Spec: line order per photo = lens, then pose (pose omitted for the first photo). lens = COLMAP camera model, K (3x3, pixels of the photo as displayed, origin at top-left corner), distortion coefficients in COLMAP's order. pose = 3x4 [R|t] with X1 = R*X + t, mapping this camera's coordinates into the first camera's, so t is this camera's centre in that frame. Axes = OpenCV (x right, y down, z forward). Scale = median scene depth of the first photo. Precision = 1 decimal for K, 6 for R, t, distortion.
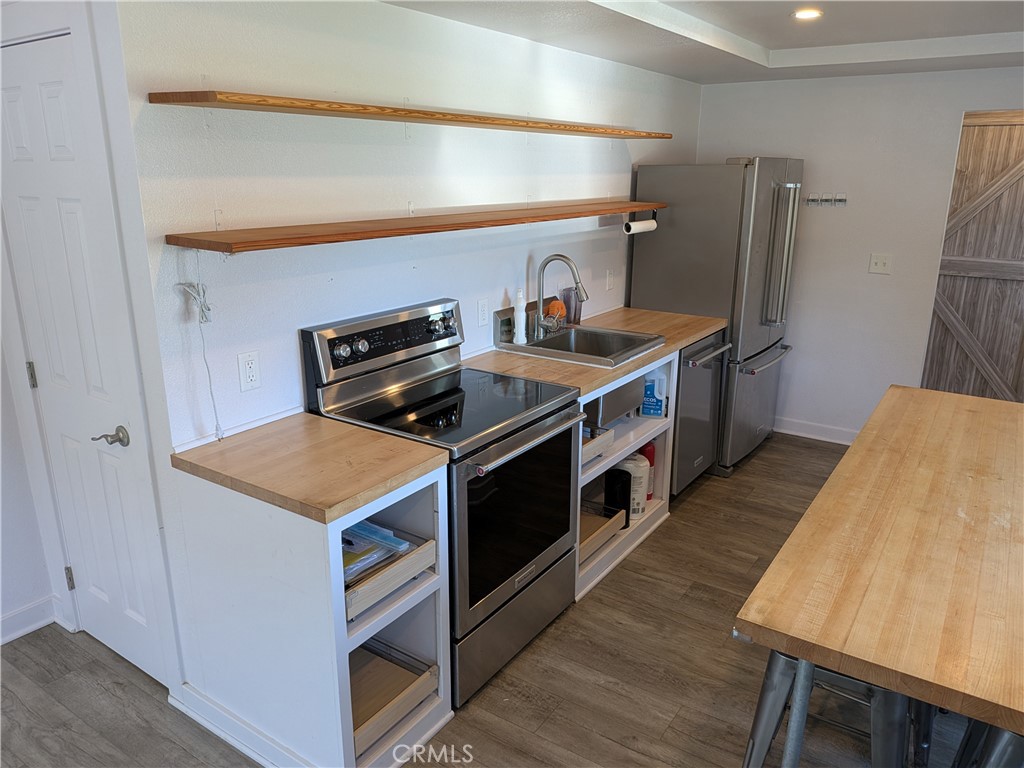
lens RADIAL K [[746.9, 0, 509.0], [0, 746.9, 391.0], [0, 0, 1]] dist [0.004064, -0.007224]
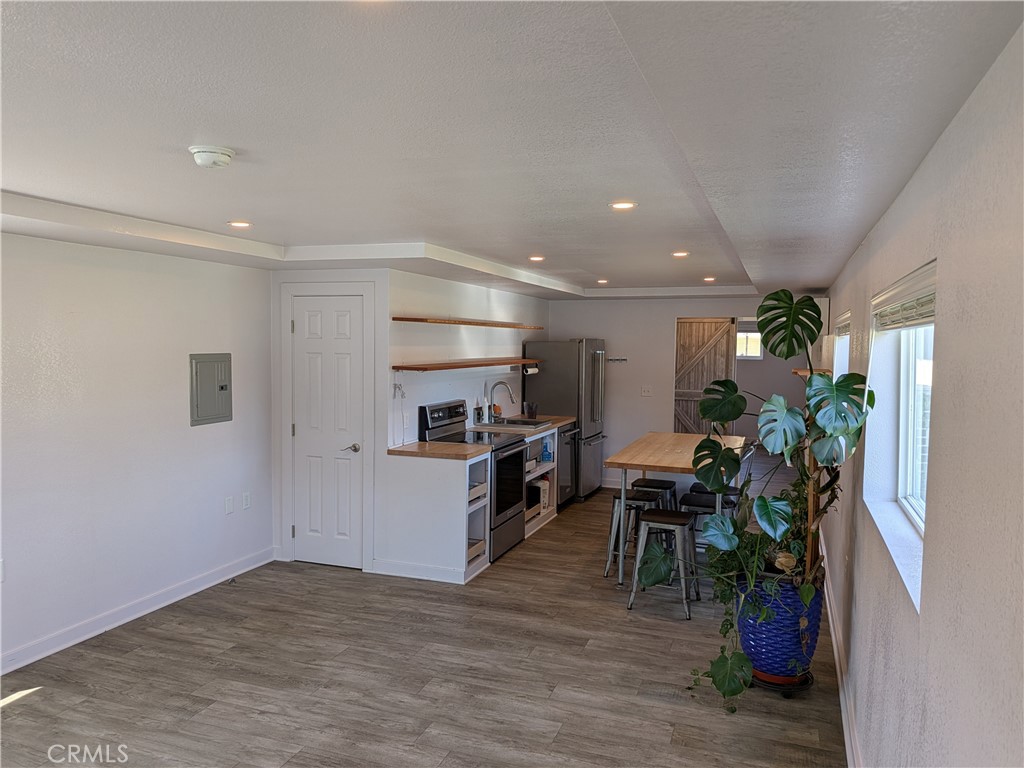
lens RADIAL K [[746.9, 0, 509.0], [0, 746.9, 391.0], [0, 0, 1]] dist [0.004064, -0.007224]
pose [[0.970048, -0.008440, 0.242769, -0.421642], [0.061625, 0.975251, -0.212337, 0.289722], [-0.234968, 0.220938, 0.946560, -0.991040]]
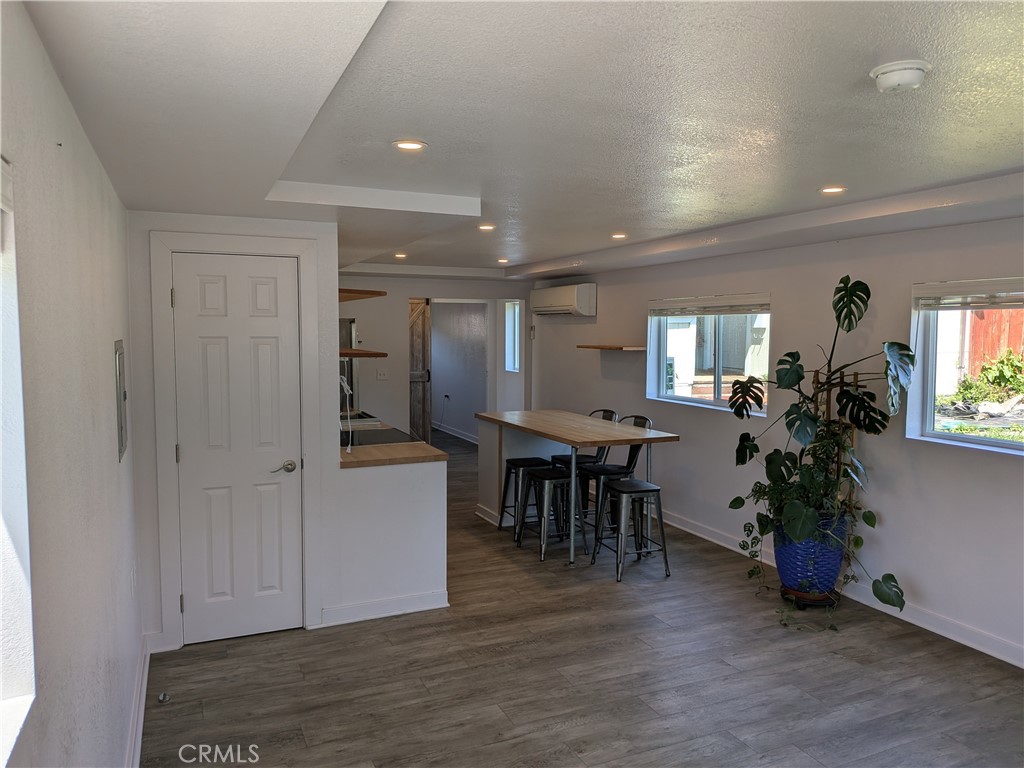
lens RADIAL K [[746.9, 0, 509.0], [0, 746.9, 391.0], [0, 0, 1]] dist [0.004064, -0.007224]
pose [[0.525719, -0.072810, 0.847537, -1.185577], [0.242990, 0.967671, -0.067594, 0.091072], [-0.815215, 0.241478, 0.526415, -0.279859]]
